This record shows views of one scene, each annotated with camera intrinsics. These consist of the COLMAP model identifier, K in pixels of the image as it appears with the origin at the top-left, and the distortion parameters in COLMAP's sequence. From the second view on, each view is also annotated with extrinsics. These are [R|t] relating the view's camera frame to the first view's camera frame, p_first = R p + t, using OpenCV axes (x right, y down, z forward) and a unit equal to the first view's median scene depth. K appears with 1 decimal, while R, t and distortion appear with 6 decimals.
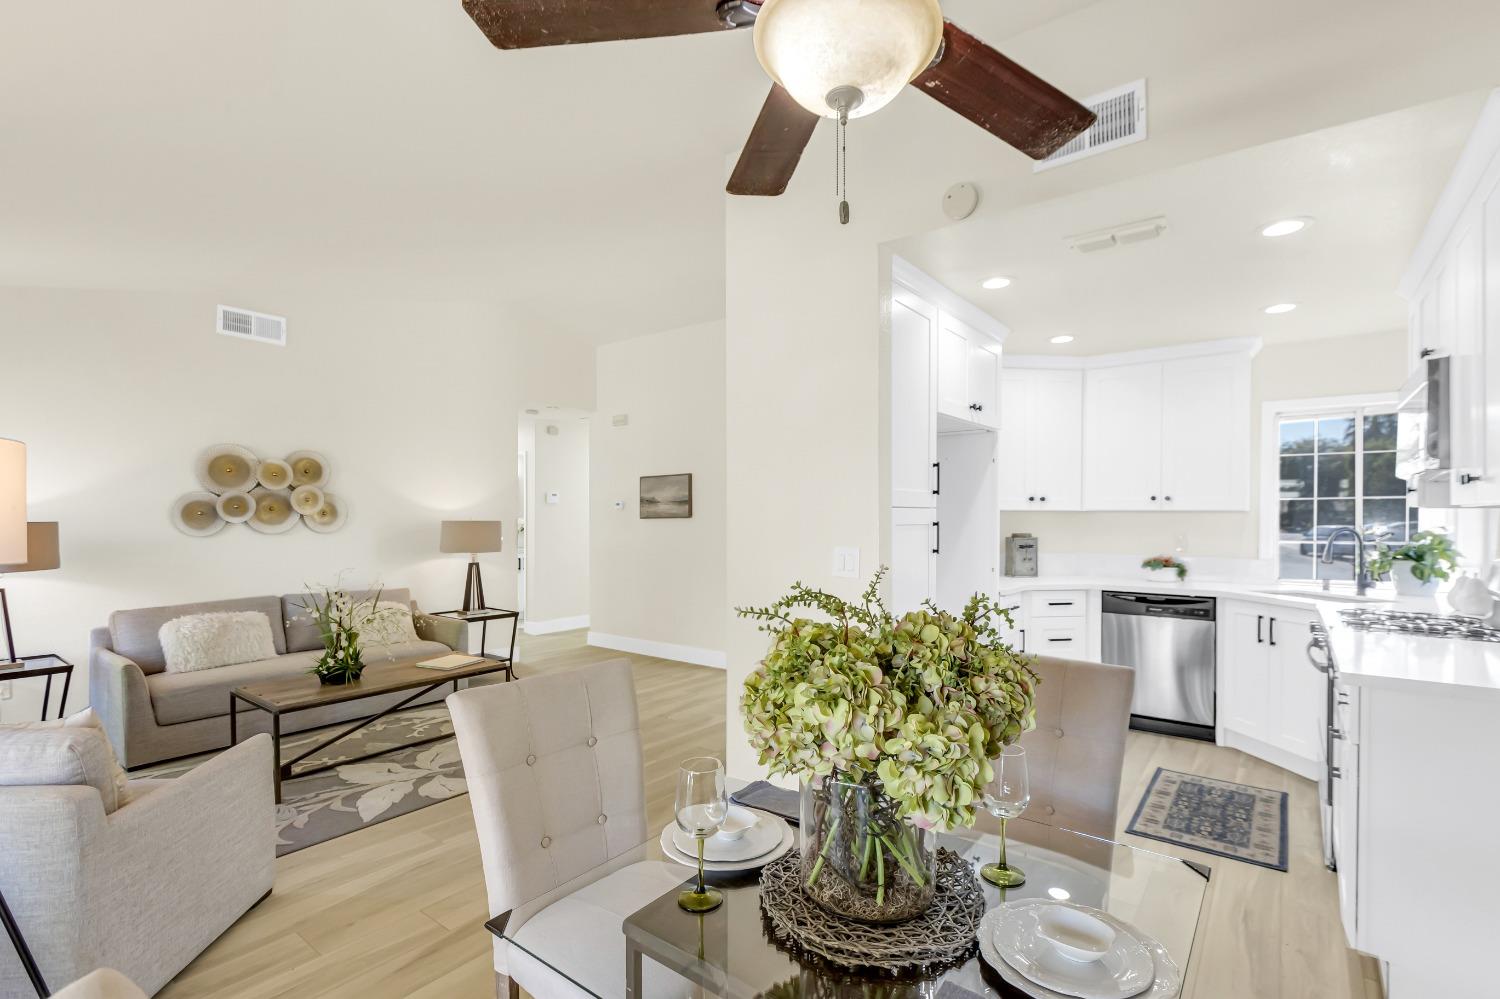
lens RADIAL K [[672.8, 0, 750.0], [0, 672.8, 499.5], [0, 0, 1]] dist [0.005839, -0.000247]
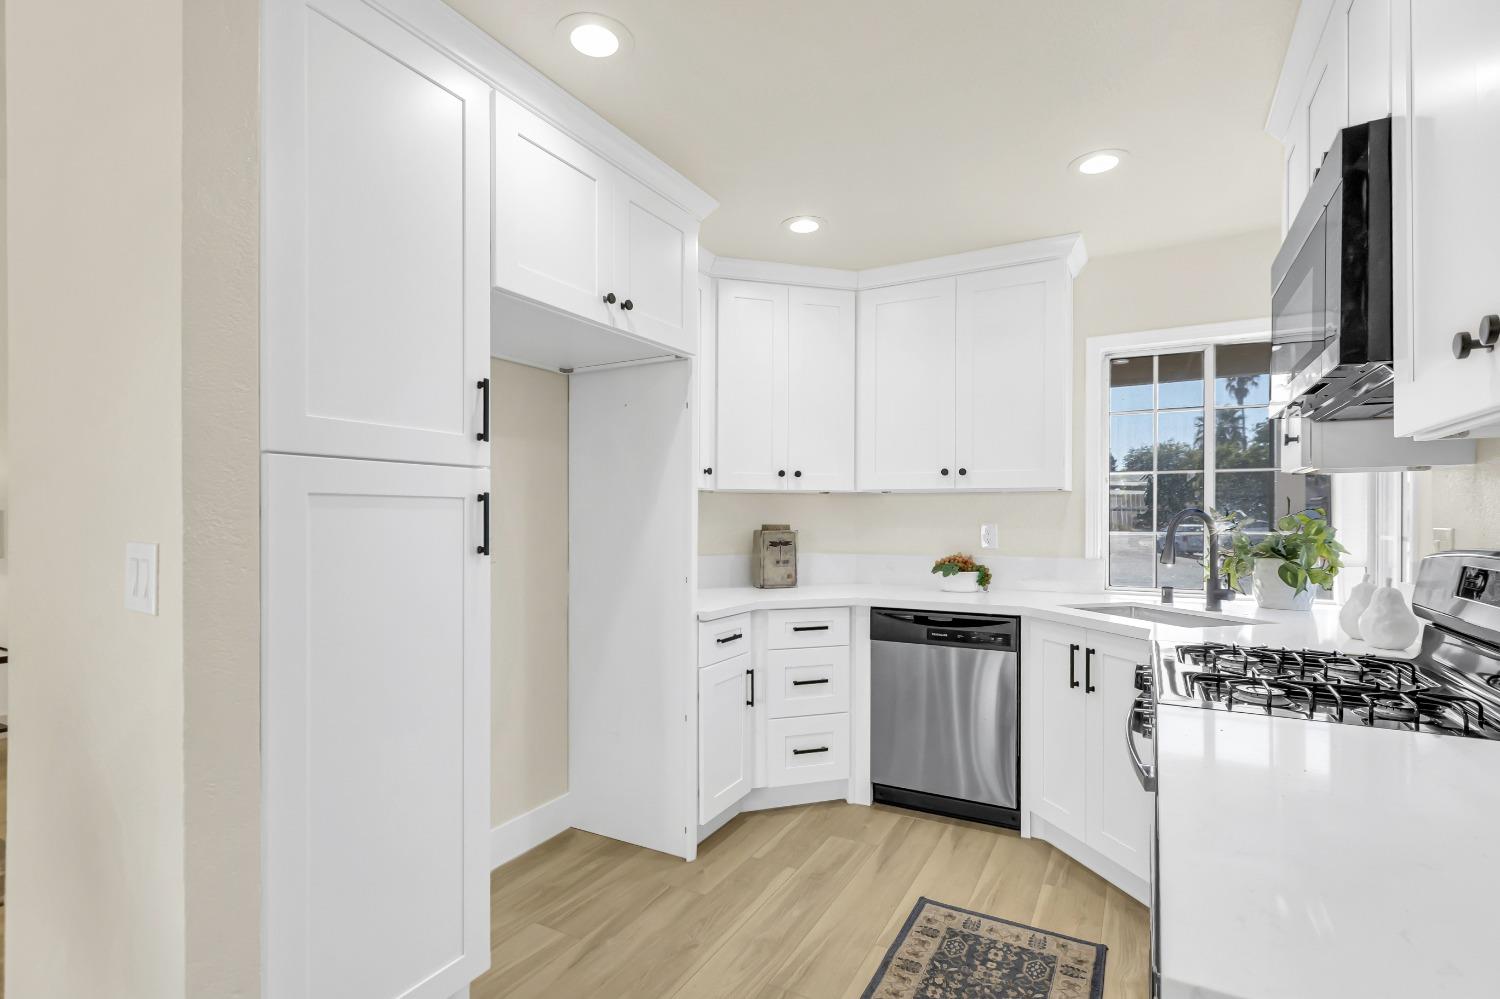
lens RADIAL K [[672.8, 0, 750.0], [0, 672.8, 499.5], [0, 0, 1]] dist [0.005839, -0.000247]
pose [[0.990536, 0.001499, 0.137246, 0.333081], [-0.000742, 0.999984, -0.005567, 0.033043], [-0.137252, 0.005413, 0.990521, 0.372634]]
